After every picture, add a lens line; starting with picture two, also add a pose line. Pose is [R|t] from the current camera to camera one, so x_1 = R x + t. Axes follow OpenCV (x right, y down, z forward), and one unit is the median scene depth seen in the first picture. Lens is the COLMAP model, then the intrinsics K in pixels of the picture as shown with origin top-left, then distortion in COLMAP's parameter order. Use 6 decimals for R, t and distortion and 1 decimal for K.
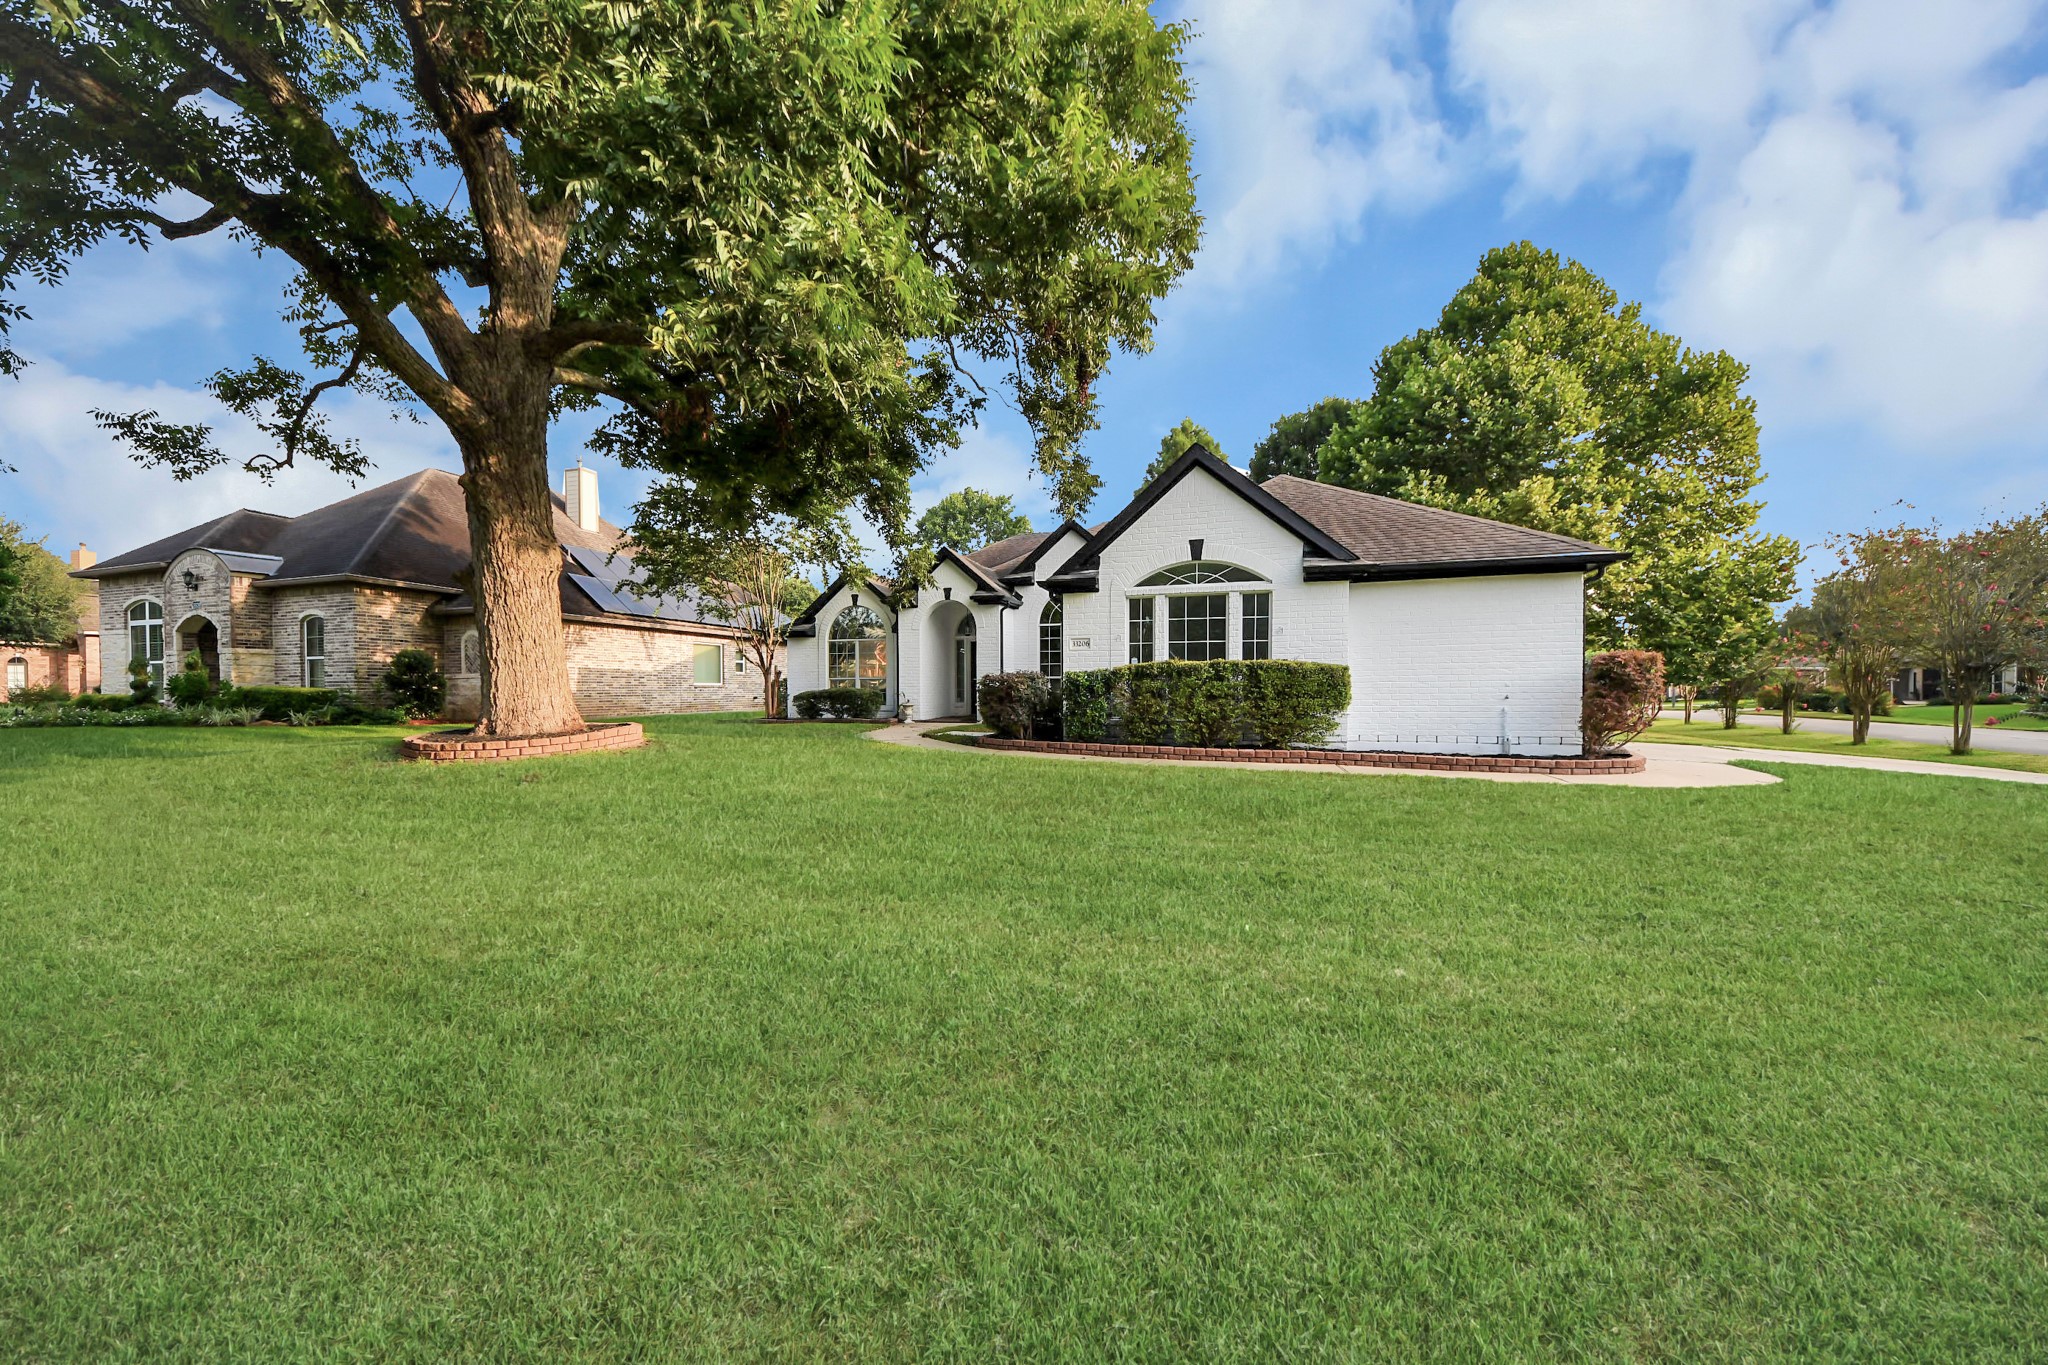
lens RADIAL K [[717.8, 0, 1015.0], [0, 717.8, 710.4], [0, 0, 1]] dist [0.015770, -0.000034]
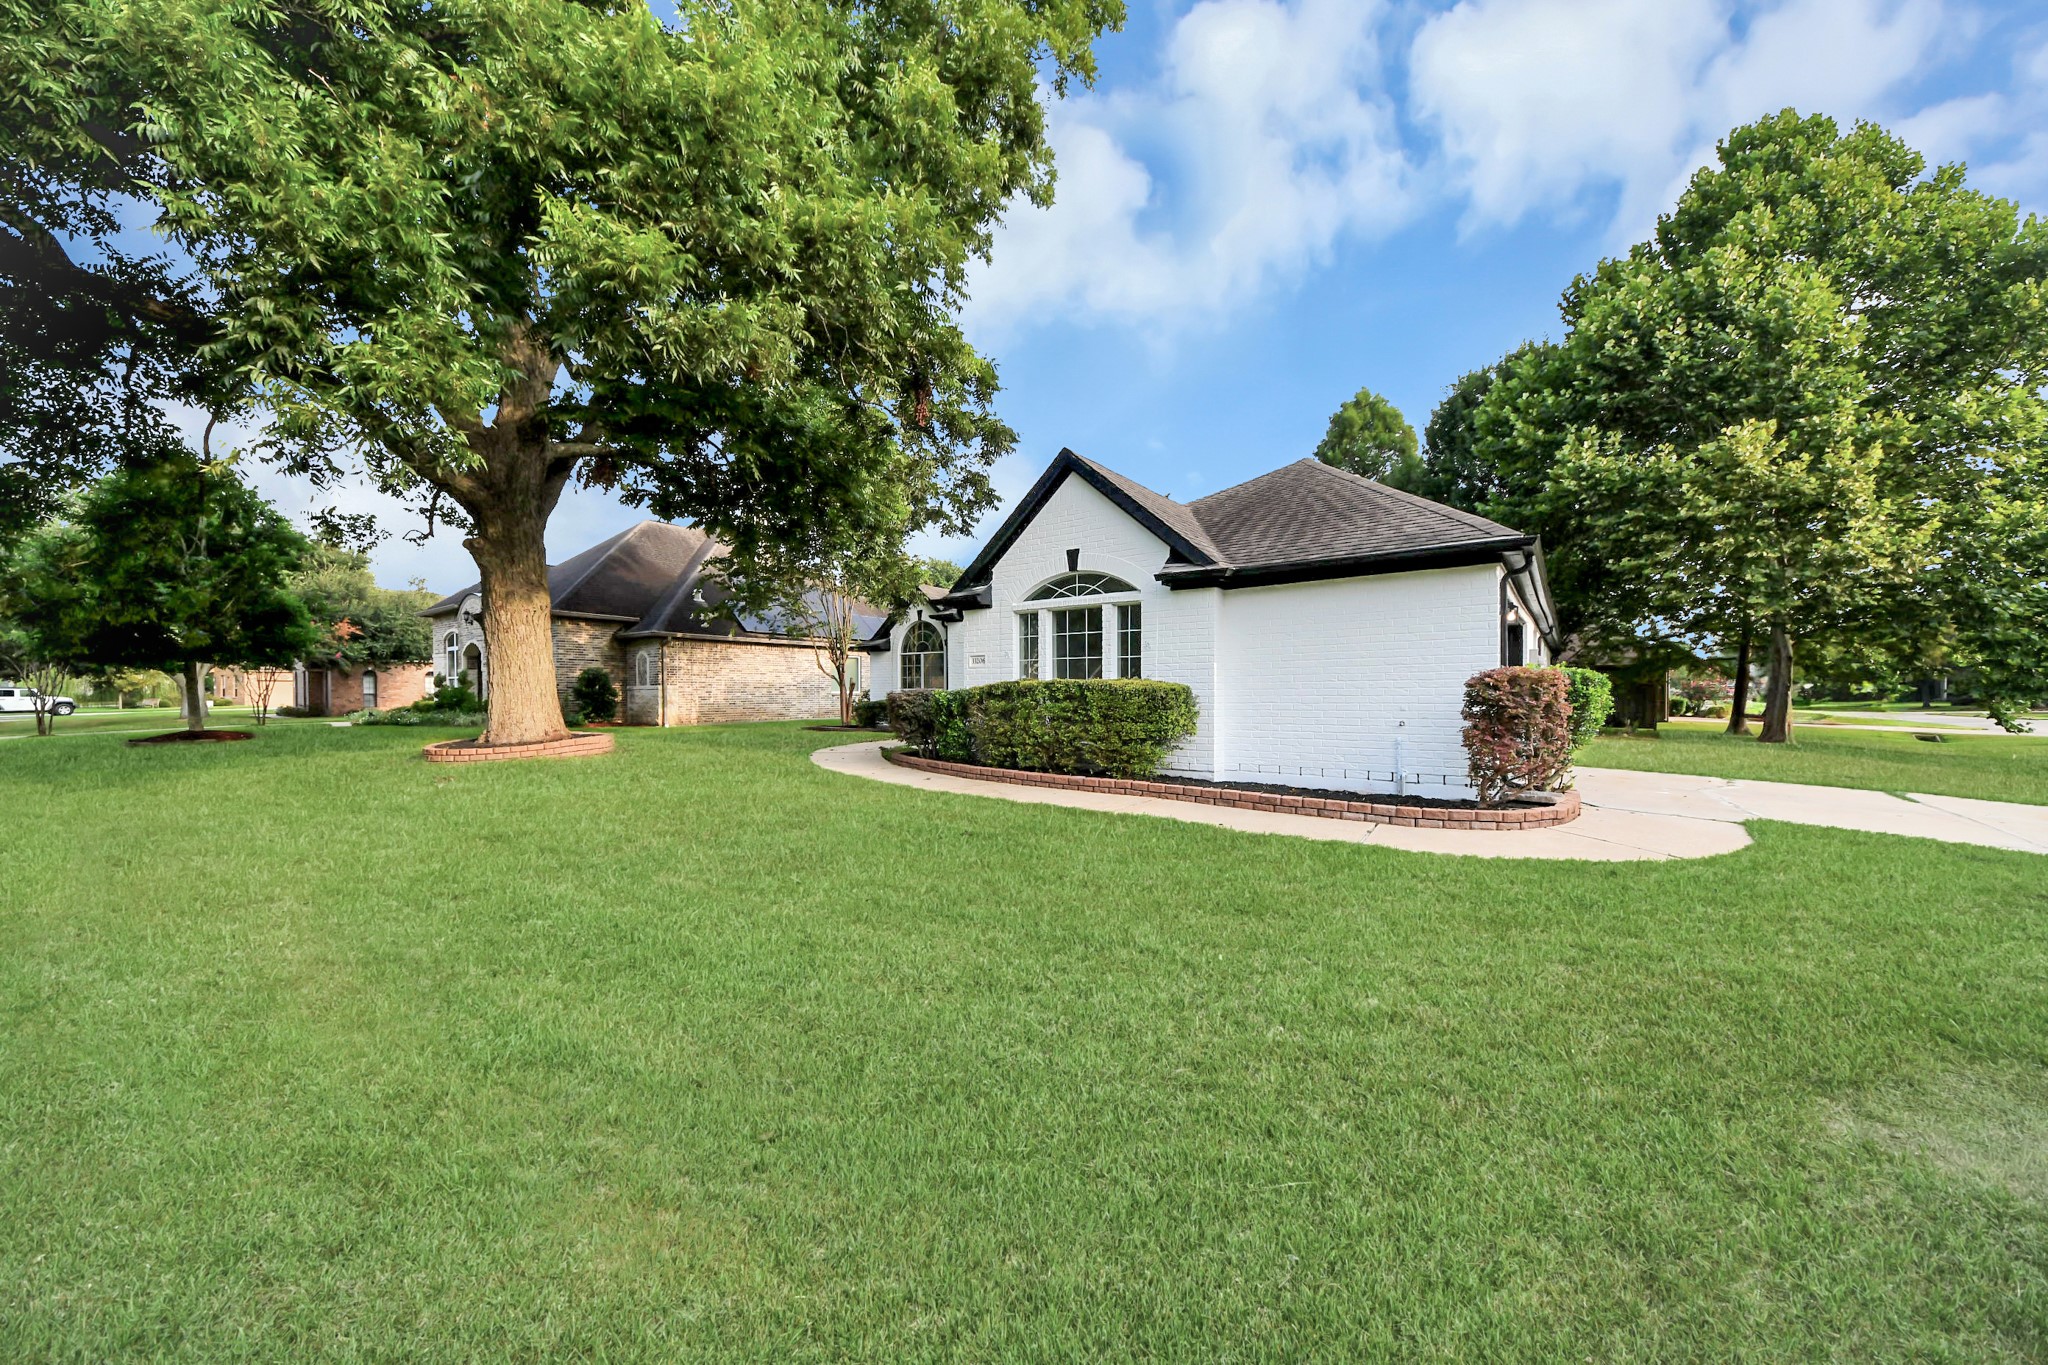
lens RADIAL K [[721.6, 0, 1027.0], [0, 721.6, 723.2], [0, 0, 1]] dist [0.001613, -0.004718]
pose [[0.945814, 0.014633, -0.324378, 0.479346], [-0.009760, 0.999814, 0.016645, -0.024624], [0.324561, -0.012577, 0.945781, 0.084552]]
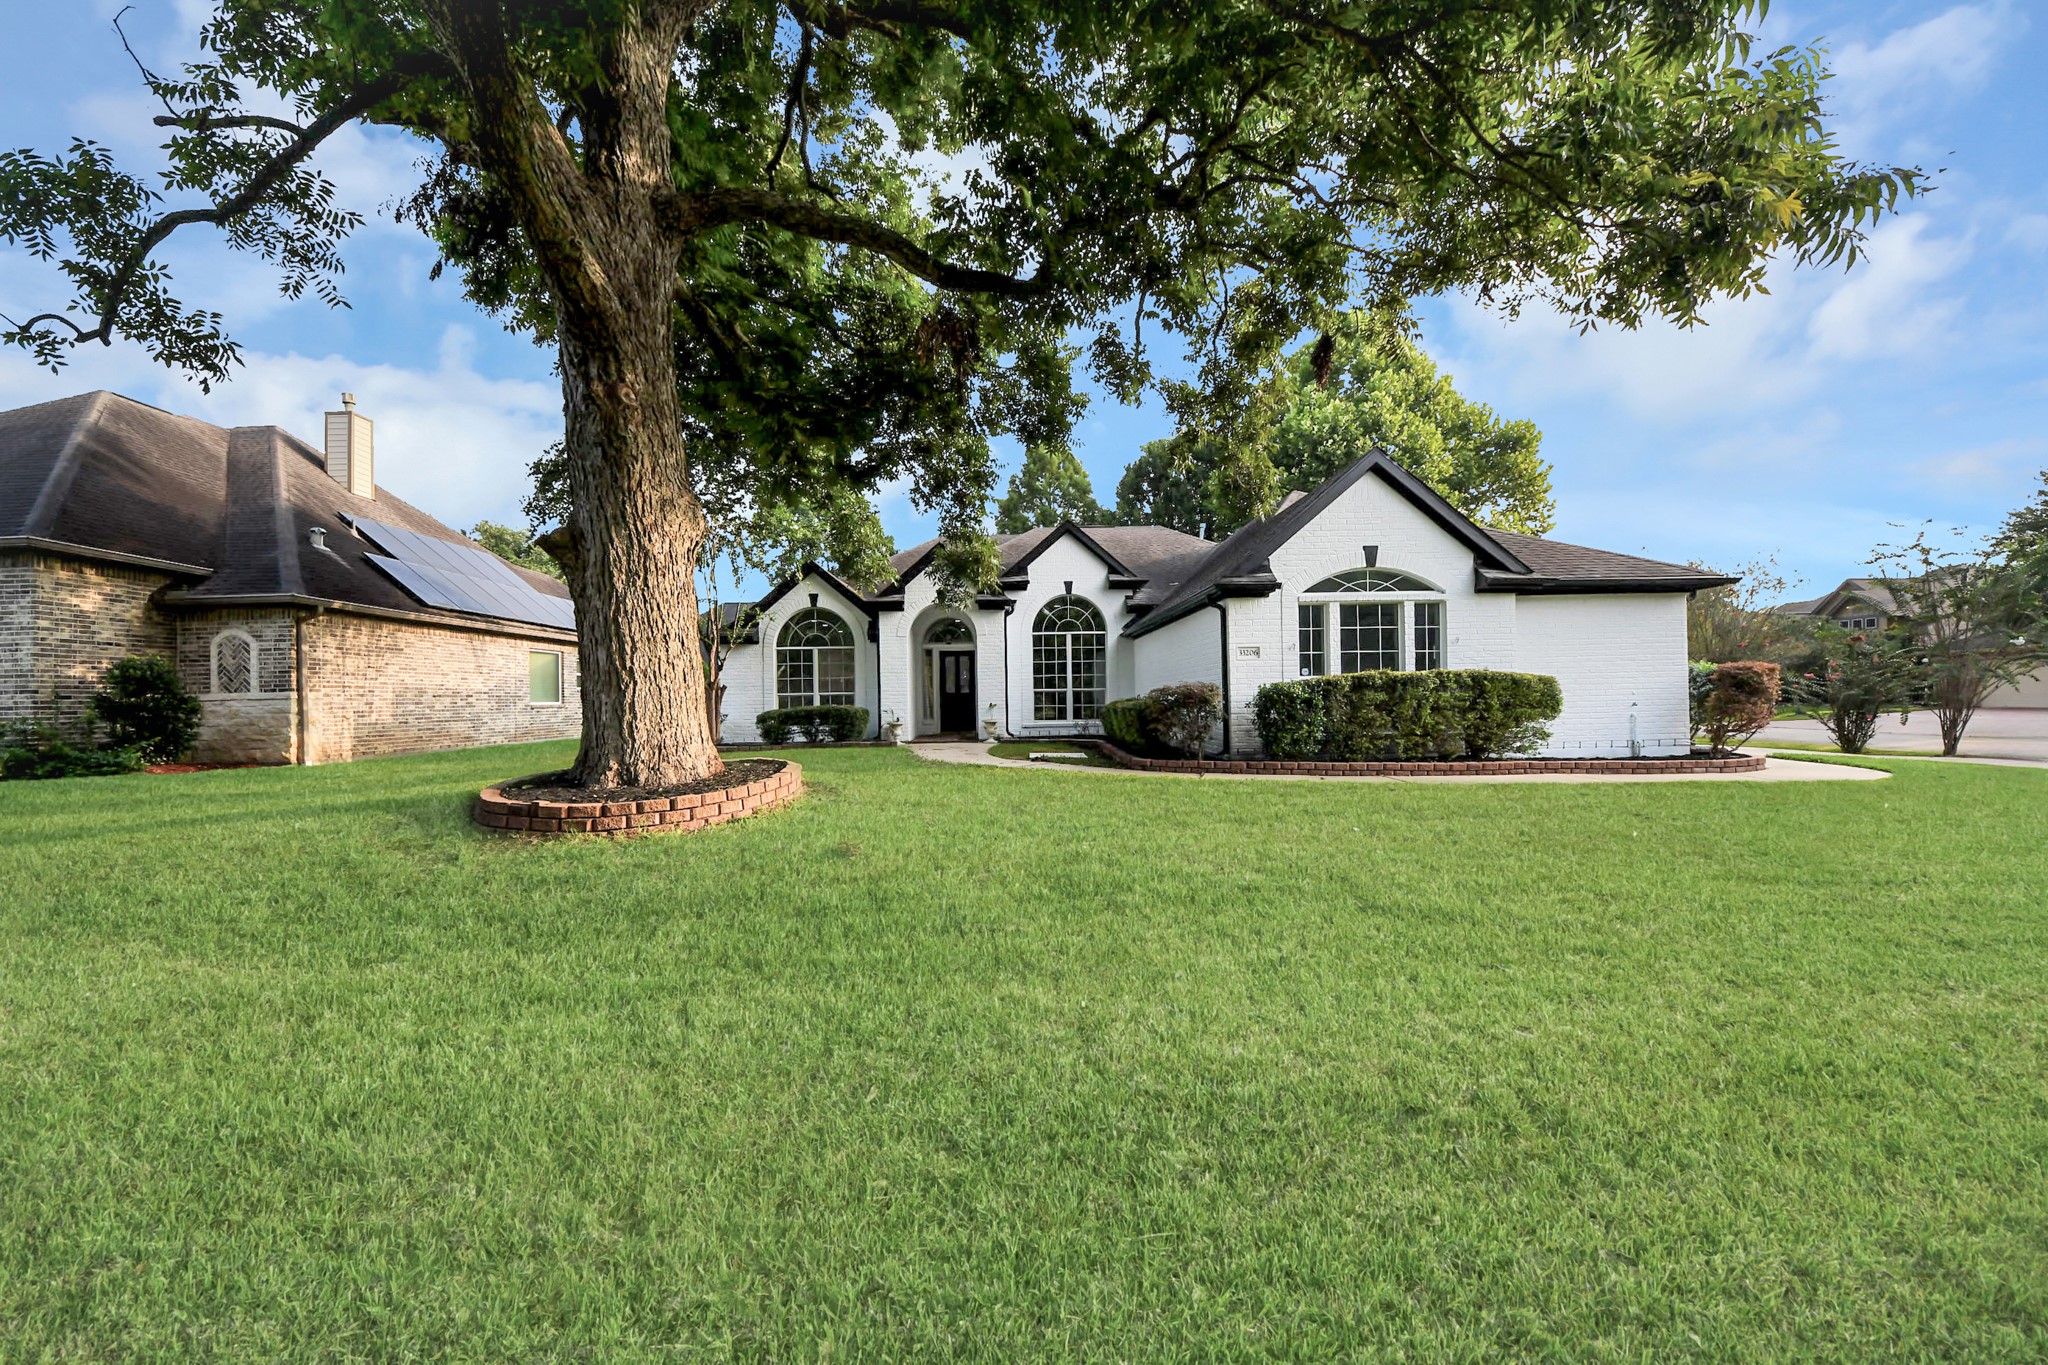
lens RADIAL K [[737.0, 0, 1006.8], [0, 737.0, 713.8], [0, 0, 1]] dist [-0.001943, -0.000290]
pose [[0.946850, -0.019267, 0.321099, -0.504569], [0.023844, 0.999662, -0.010326, -0.013335], [-0.320792, 0.017433, 0.946989, 0.215549]]
